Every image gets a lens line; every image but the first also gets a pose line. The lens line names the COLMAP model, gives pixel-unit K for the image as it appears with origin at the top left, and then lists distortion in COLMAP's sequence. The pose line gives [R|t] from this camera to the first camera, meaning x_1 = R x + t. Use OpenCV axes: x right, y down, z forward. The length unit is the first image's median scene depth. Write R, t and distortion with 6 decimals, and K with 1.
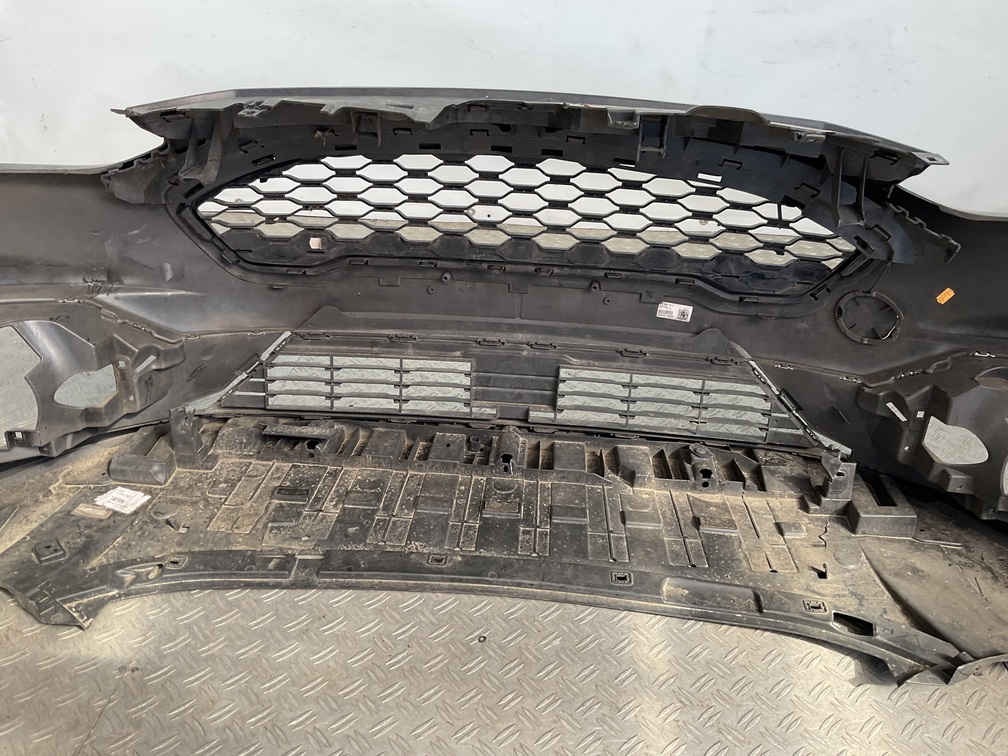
lens RADIAL K [[834.9, 0, 504.0], [0, 834.9, 378.0], [0, 0, 1]] dist [0.108688, -0.223391]
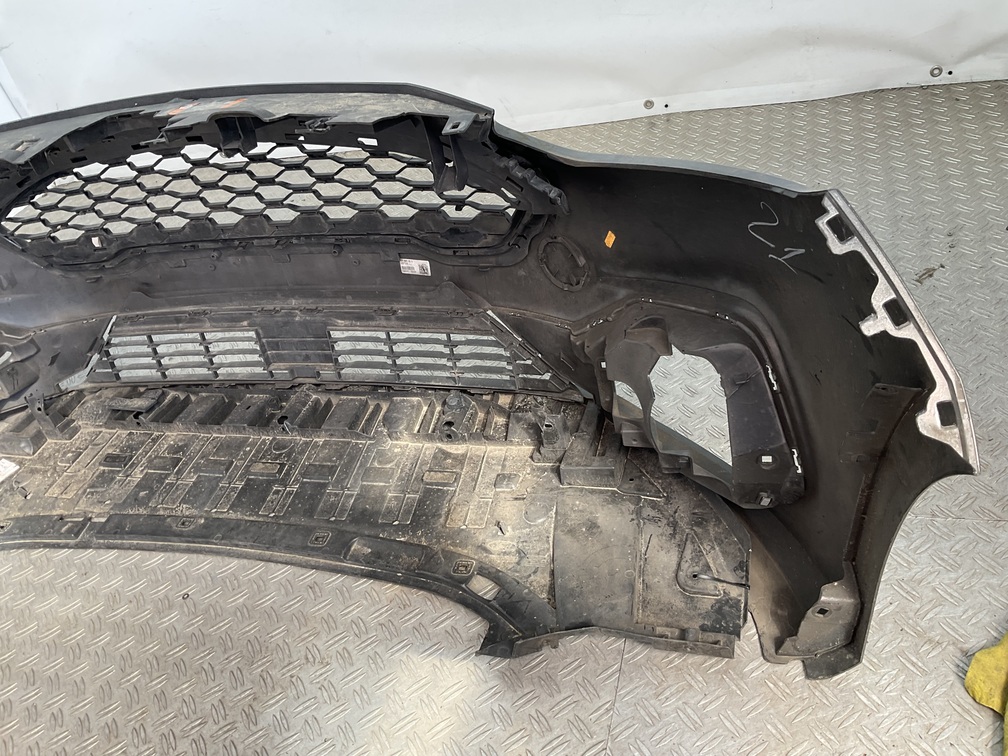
lens RADIAL K [[834.9, 0, 504.0], [0, 834.9, 378.0], [0, 0, 1]] dist [0.108688, -0.223391]
pose [[0.948804, -0.061878, -0.309745, 0.620156], [0.113550, 0.981887, 0.151671, -0.090745], [0.294749, -0.179078, 0.938645, 0.070559]]
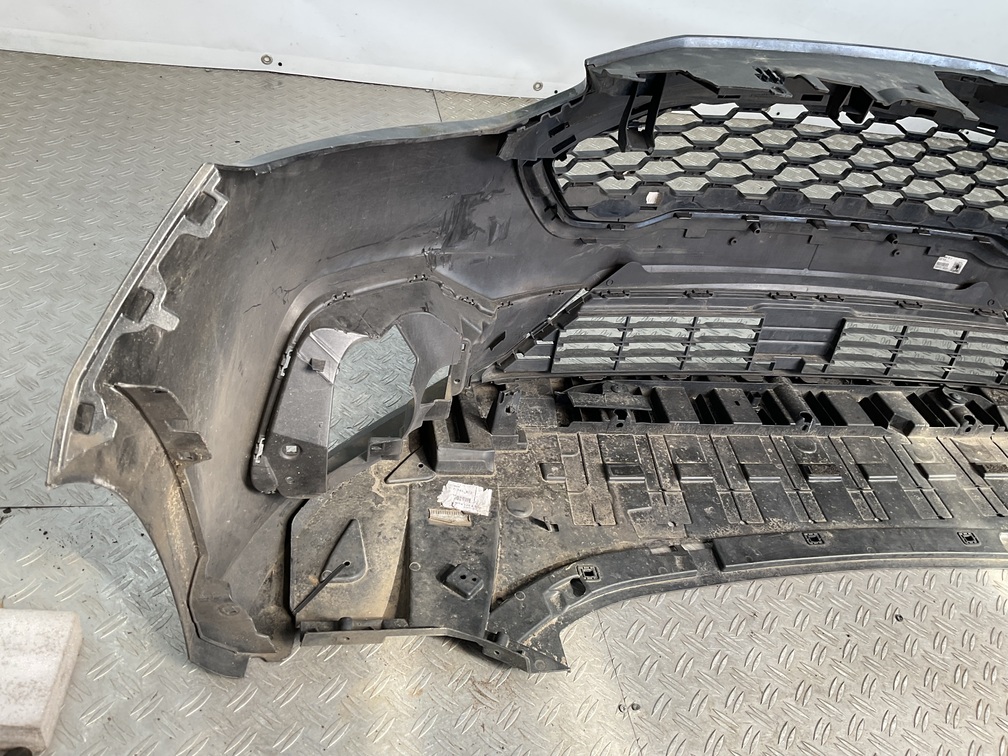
lens RADIAL K [[834.9, 0, 504.0], [0, 834.9, 378.0], [0, 0, 1]] dist [0.108688, -0.223391]
pose [[0.953737, -0.053245, 0.295888, -0.637638], [-0.014321, 0.975029, 0.221617, -0.167630], [-0.300299, -0.215602, 0.929159, 0.186118]]
